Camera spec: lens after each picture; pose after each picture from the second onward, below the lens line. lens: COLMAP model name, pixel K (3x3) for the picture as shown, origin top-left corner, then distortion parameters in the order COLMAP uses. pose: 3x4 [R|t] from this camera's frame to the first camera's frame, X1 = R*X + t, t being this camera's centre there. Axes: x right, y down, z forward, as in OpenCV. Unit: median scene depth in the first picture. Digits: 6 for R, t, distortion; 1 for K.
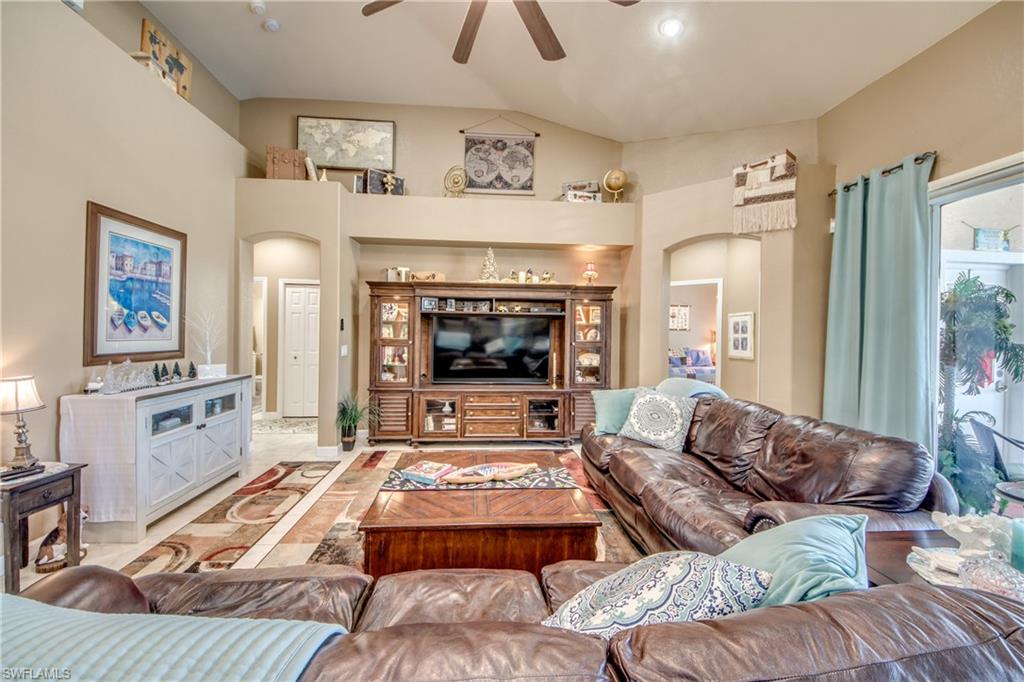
lens RADIAL K [[395.5, 0, 507.5], [0, 395.5, 334.7], [0, 0, 1]] dist [0.002454, -0.006848]
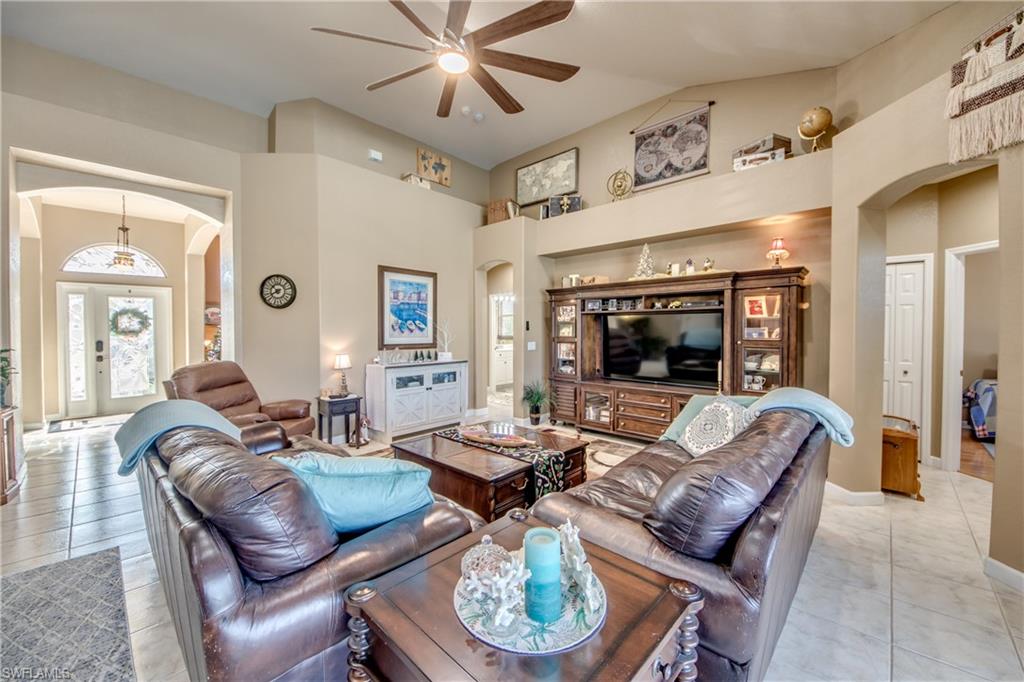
lens RADIAL K [[395.5, 0, 513.9], [0, 395.5, 343.6], [0, 0, 1]] dist [0.002454, -0.006848]
pose [[0.676225, 0.009424, -0.736635, 0.476606], [0.004590, 0.999845, 0.017005, 0.009564], [0.736681, -0.014880, 0.676077, 0.092519]]
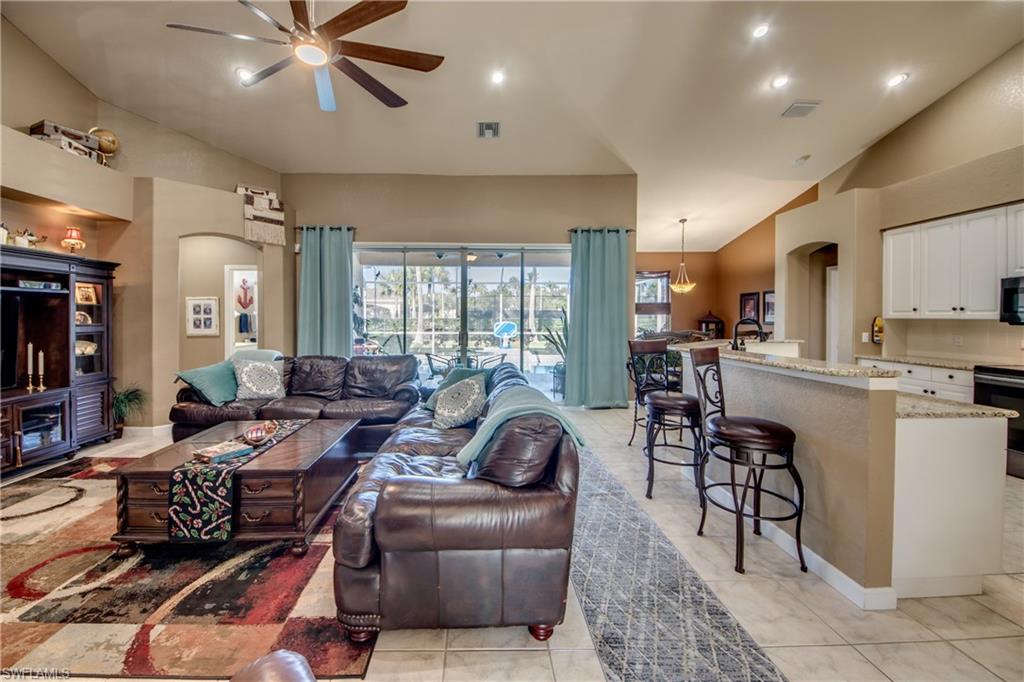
lens RADIAL K [[395.5, 0, 484.6], [0, 395.5, 322.2], [0, 0, 1]] dist [0.002454, -0.006848]
pose [[0.038129, -0.026336, 0.998926, -0.625347], [0.001721, 0.999653, 0.026289, -0.011373], [-0.999271, 0.000717, 0.038162, 0.136947]]
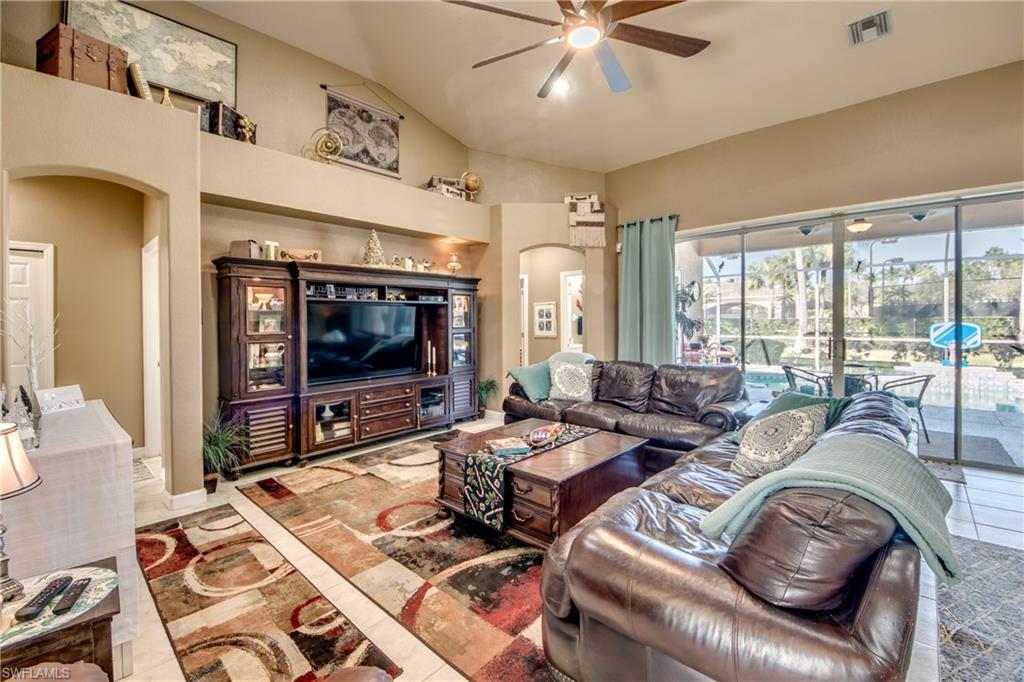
lens RADIAL K [[430.7, 0, 519.1], [0, 430.7, 324.0], [0, 0, 1]] dist [0.012029, -0.004602]
pose [[0.717282, -0.027660, 0.696234, -0.524400], [0.022928, 0.999608, 0.016092, -0.010081], [-0.696406, 0.004421, 0.717634, 0.046558]]
